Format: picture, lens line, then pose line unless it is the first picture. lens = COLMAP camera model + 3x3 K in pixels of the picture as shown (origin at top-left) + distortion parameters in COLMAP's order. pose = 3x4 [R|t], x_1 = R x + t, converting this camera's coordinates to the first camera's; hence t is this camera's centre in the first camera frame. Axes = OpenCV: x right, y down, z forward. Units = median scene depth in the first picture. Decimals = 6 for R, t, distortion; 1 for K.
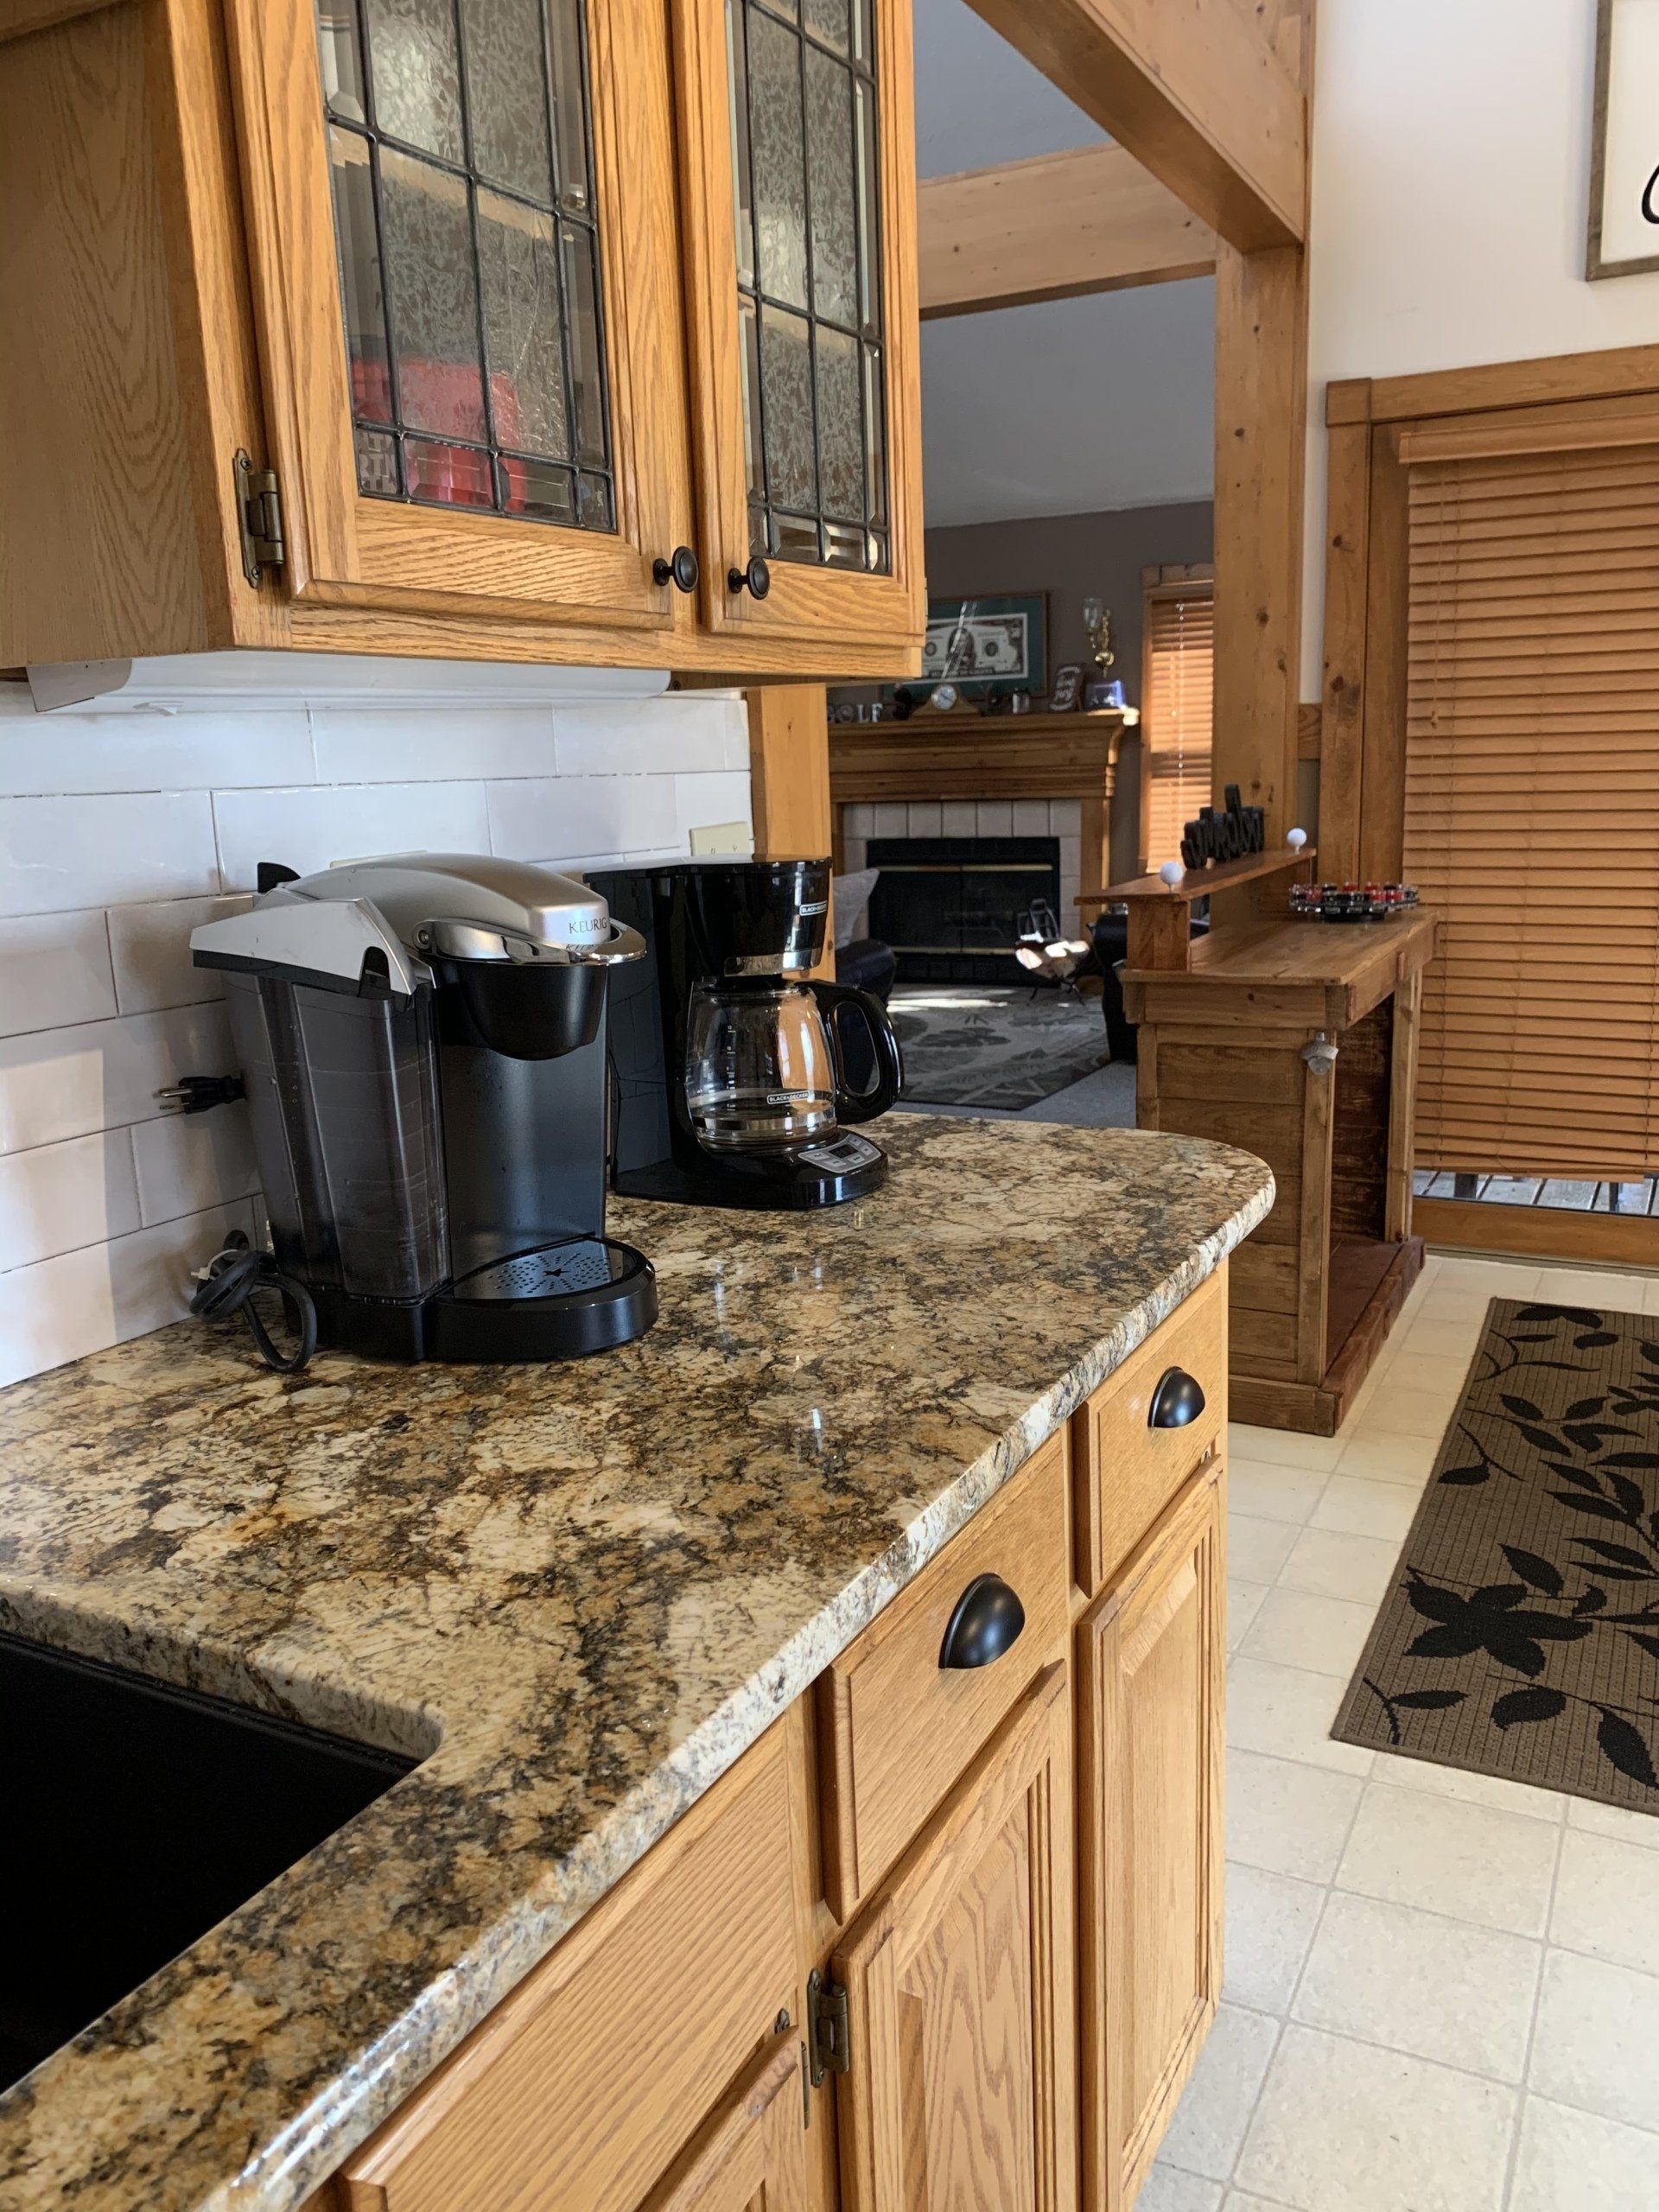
lens RADIAL K [[1706.6, 0, 874.9], [0, 1706.6, 1084.9], [0, 0, 1]] dist [0.041188, -0.049412]
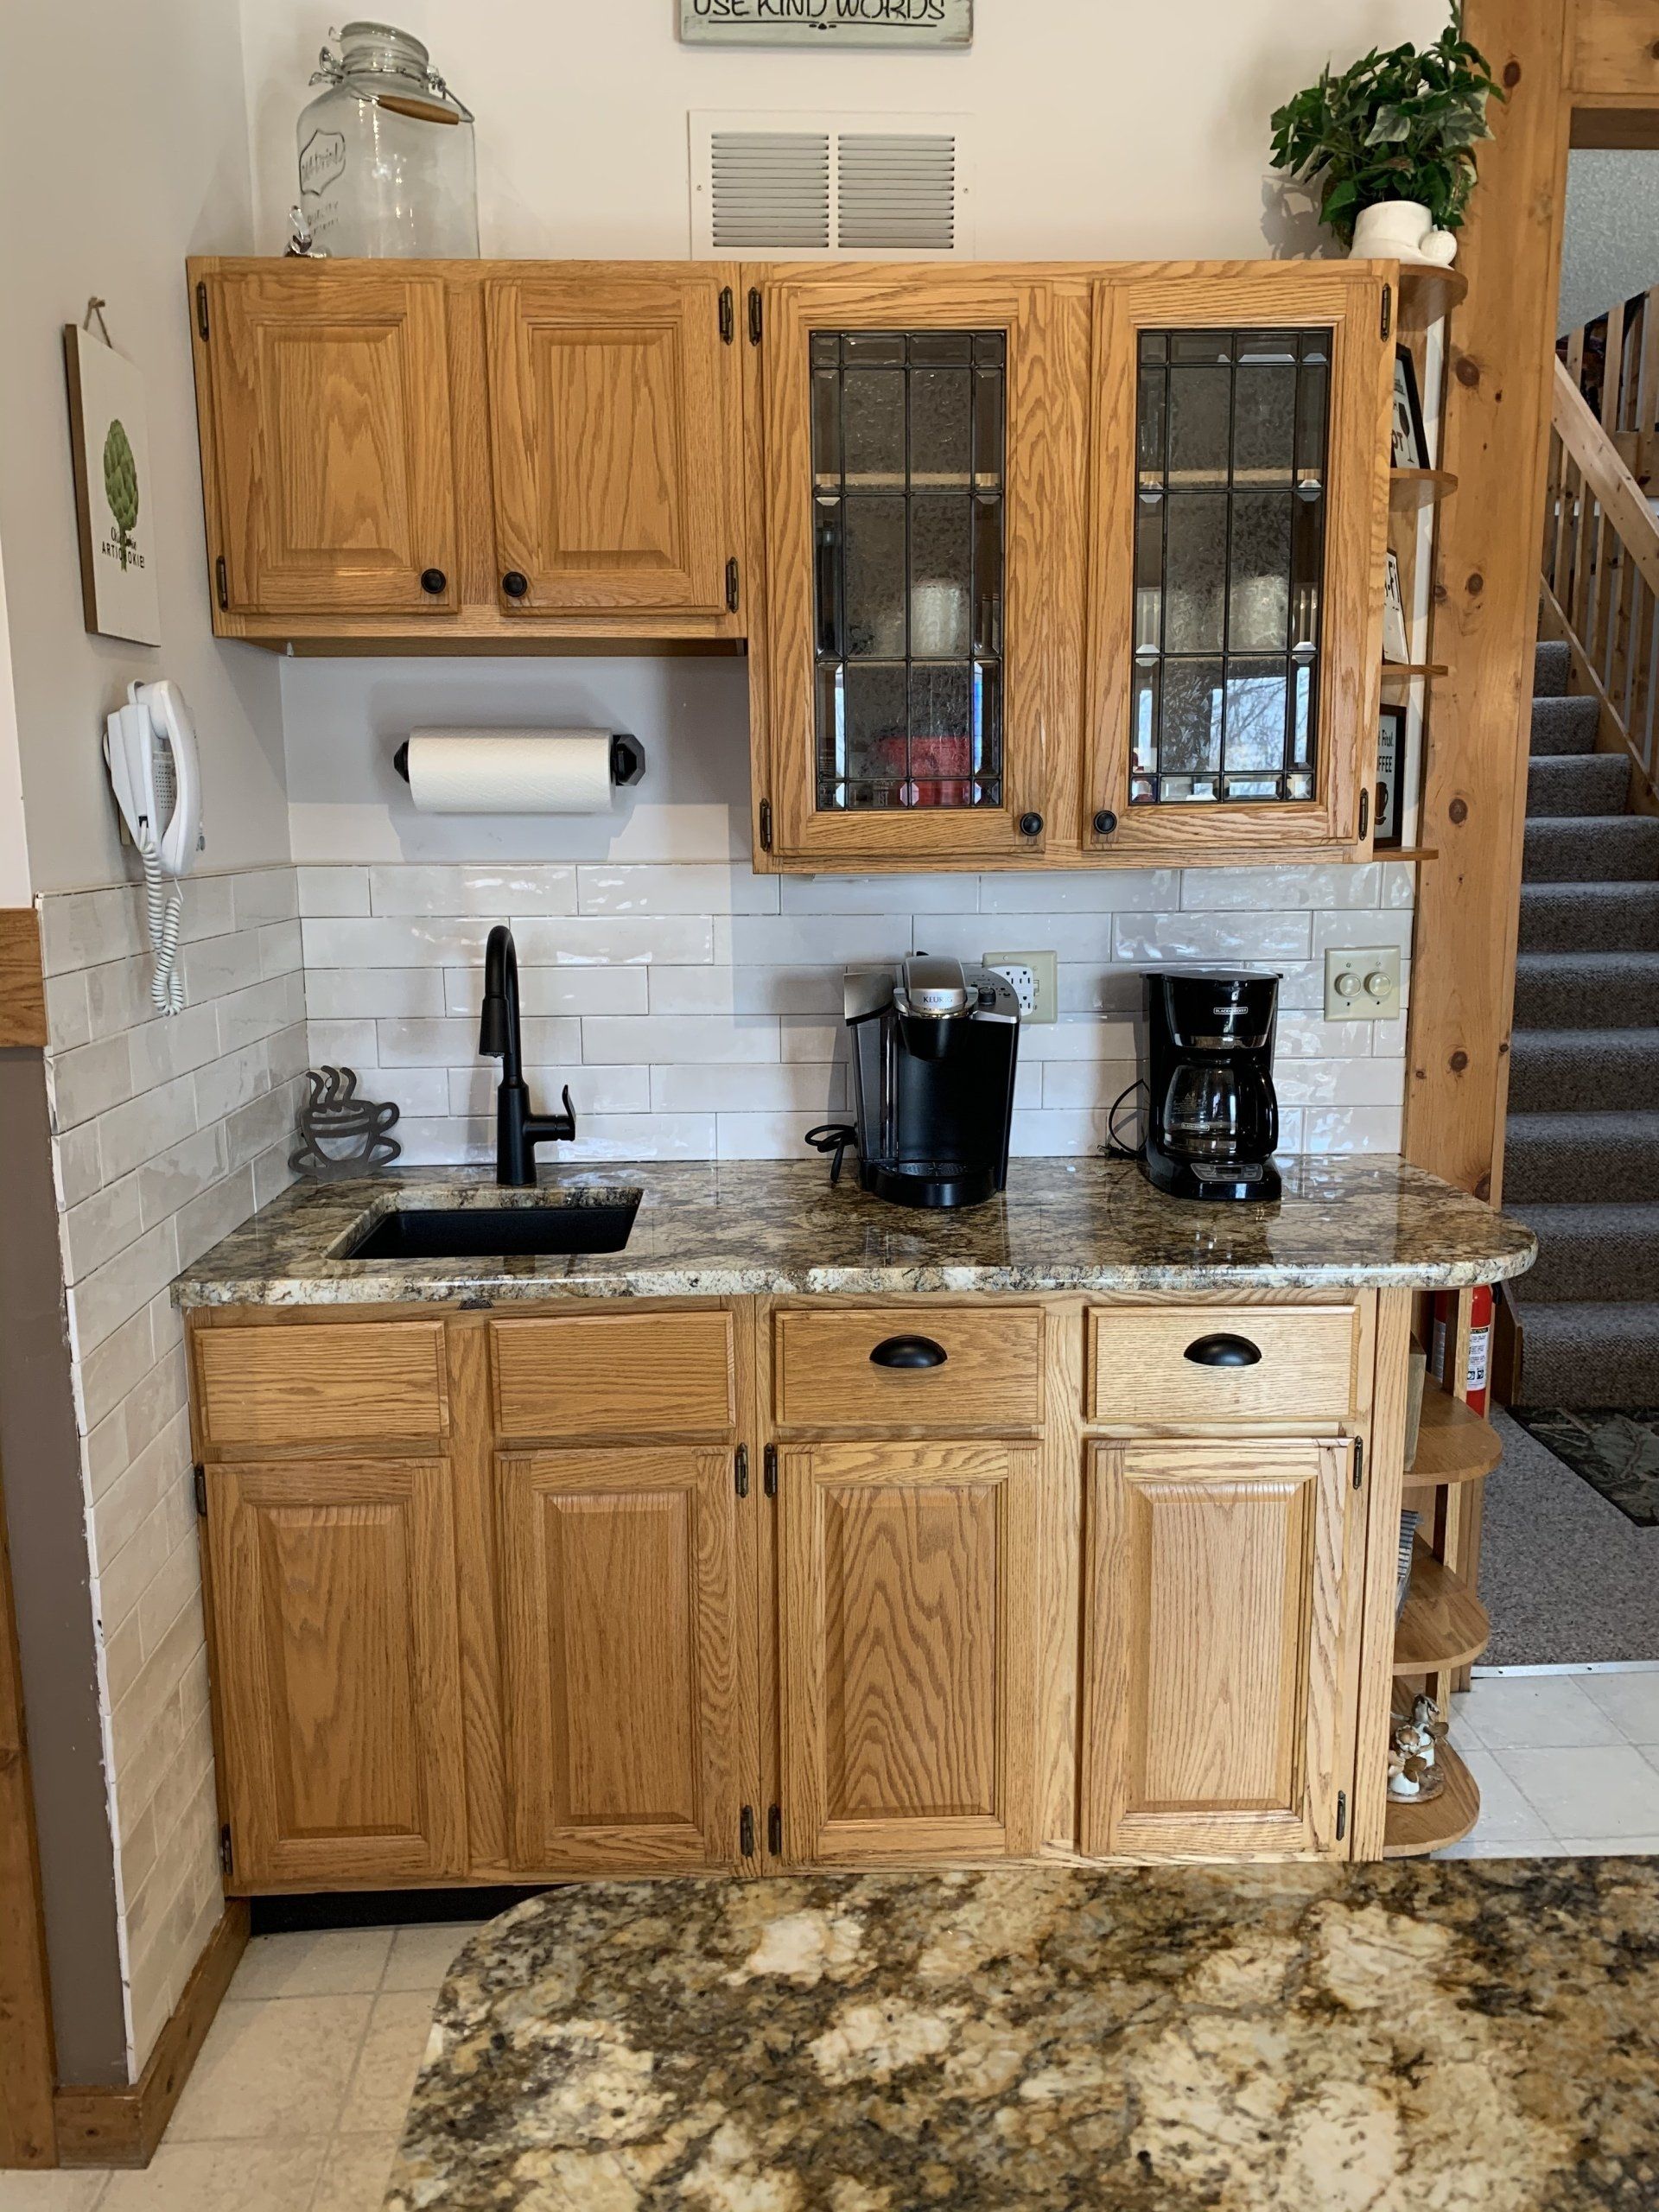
lens RADIAL K [[1706.6, 0, 814.0], [0, 1706.6, 1095.7], [0, 0, 1]] dist [0.041188, -0.049412]
pose [[0.481502, 0.181209, -0.857508, 1.578336], [-0.176687, 0.978375, 0.107538, -0.178416], [0.858451, 0.099731, 0.503107, -0.150156]]
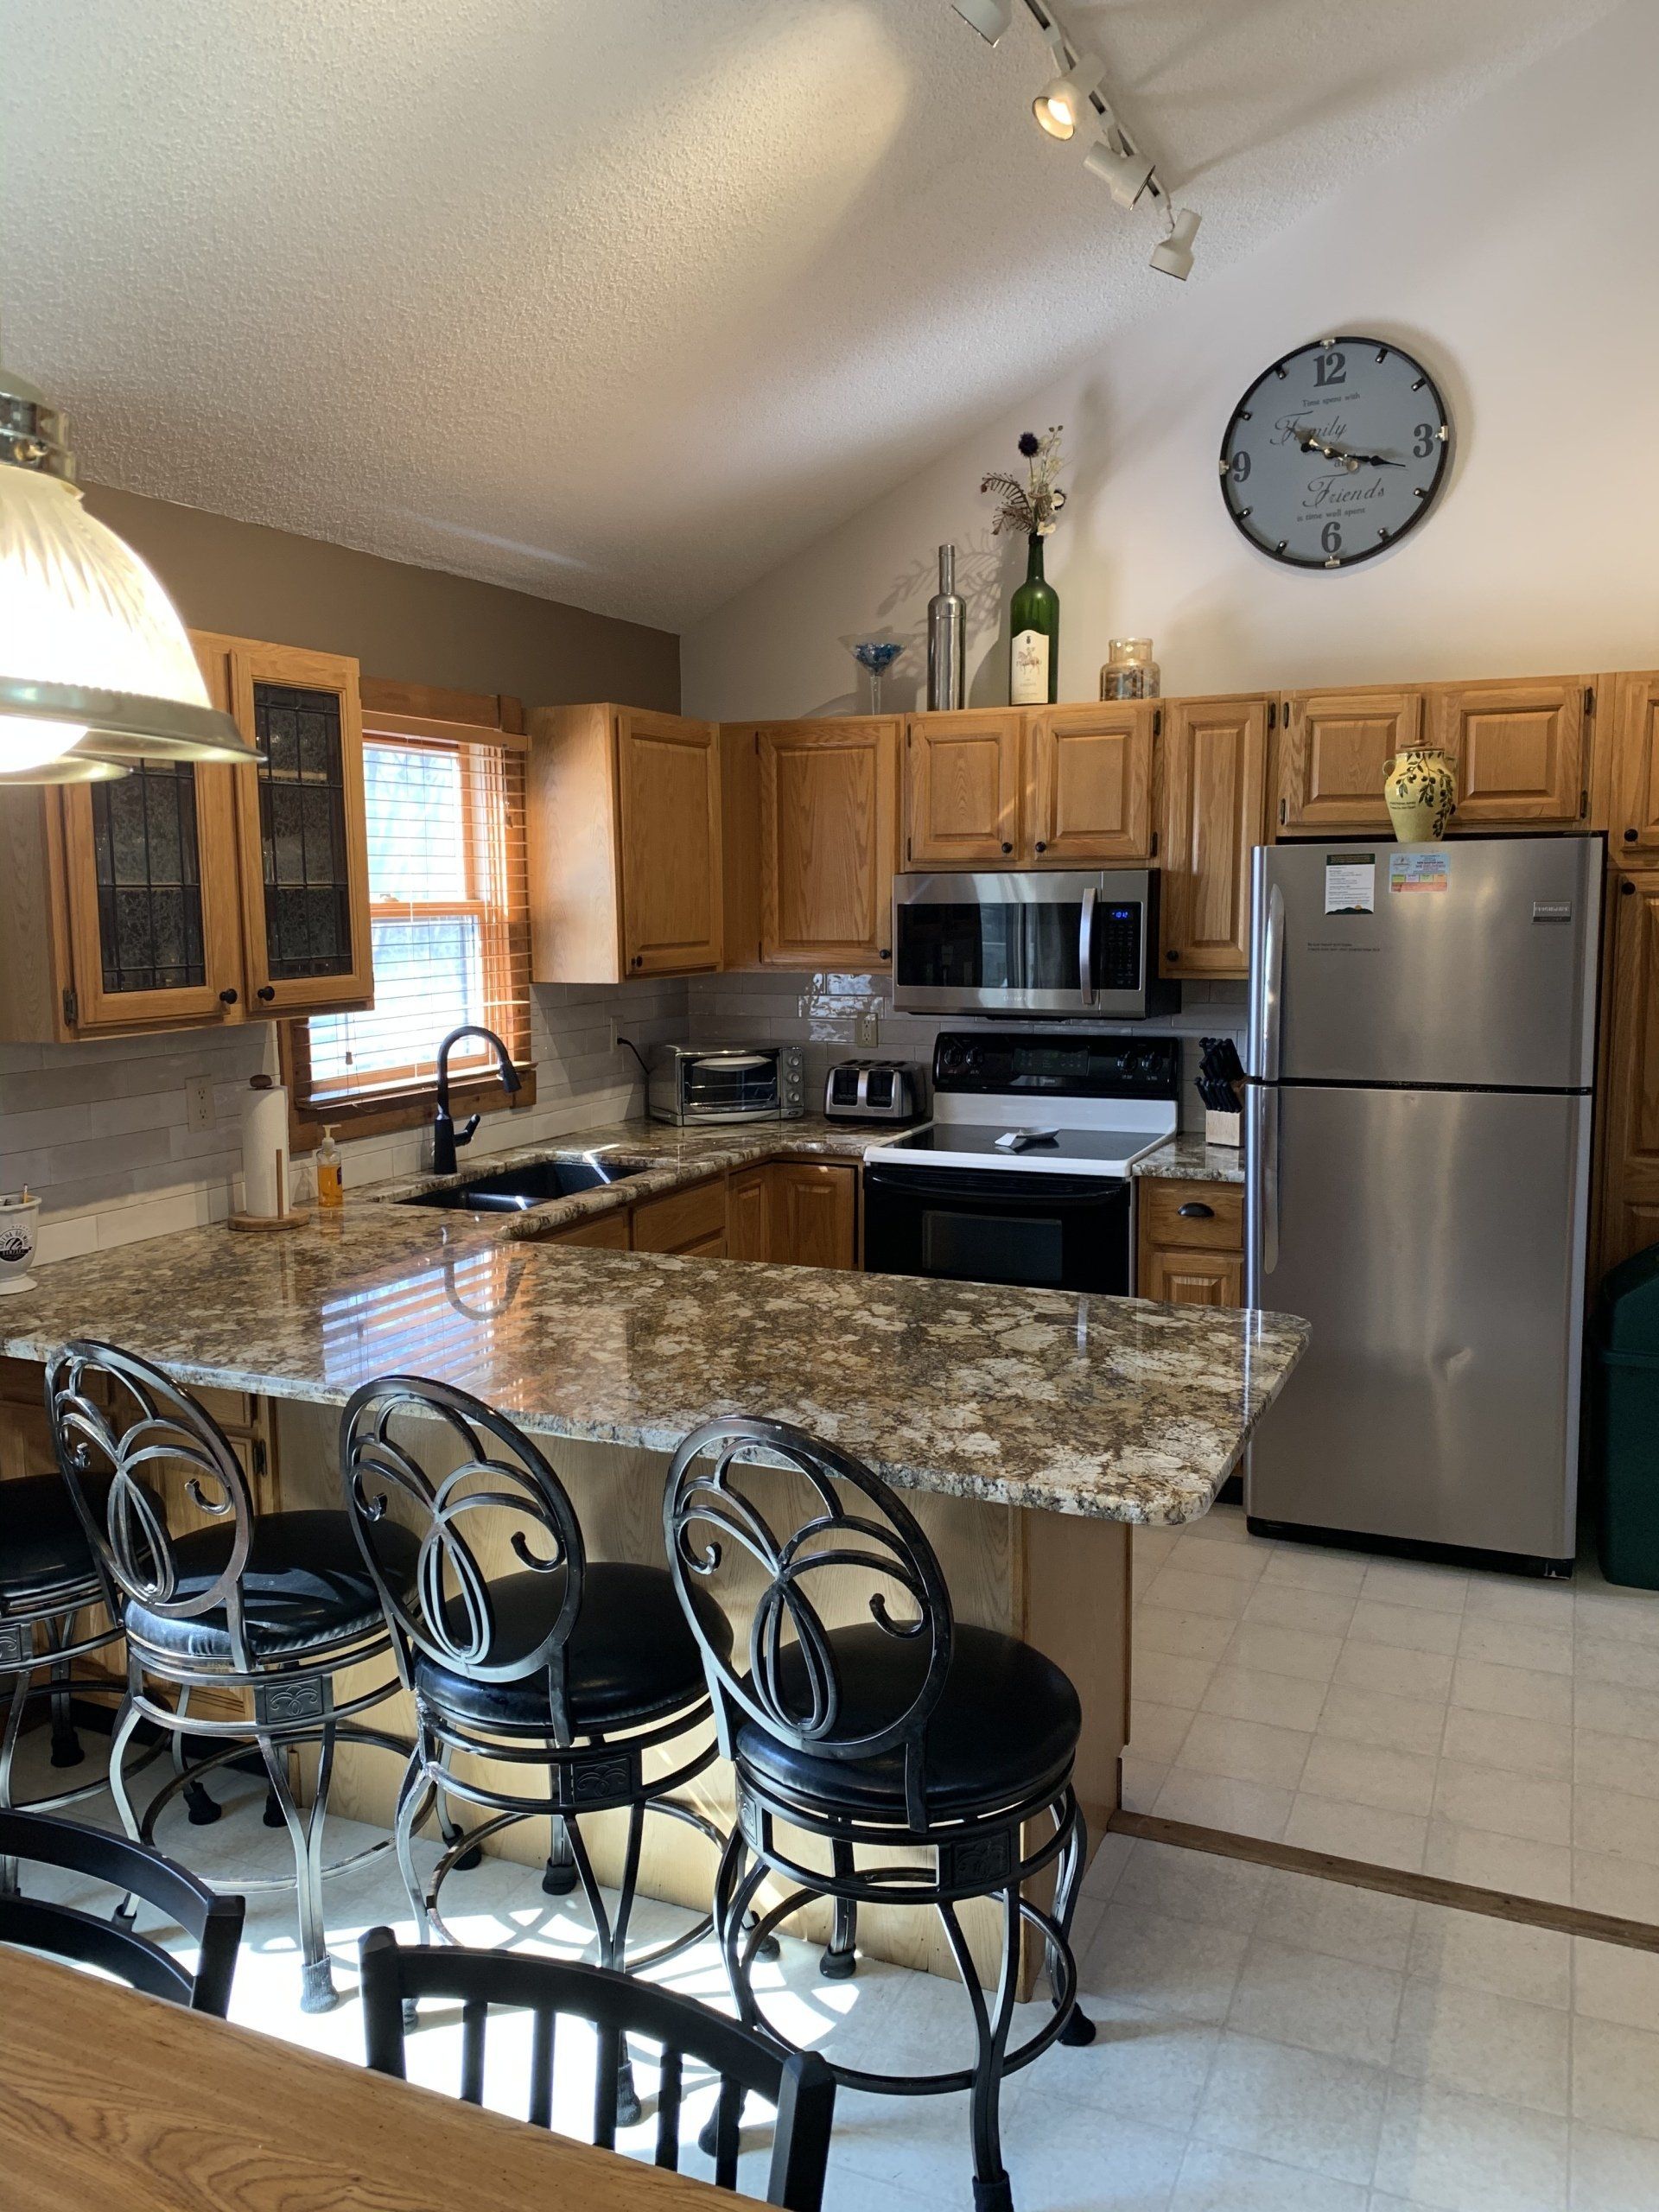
lens RADIAL K [[1657.9, 0, 844.2], [0, 1657.9, 1141.1], [0, 0, 1]] dist [0.006386, -0.004703]
pose [[-0.998249, 0.042250, -0.041388, 1.688566], [0.026028, 0.942201, 0.334035, -0.817826], [0.053109, 0.332373, -0.941651, 2.423794]]
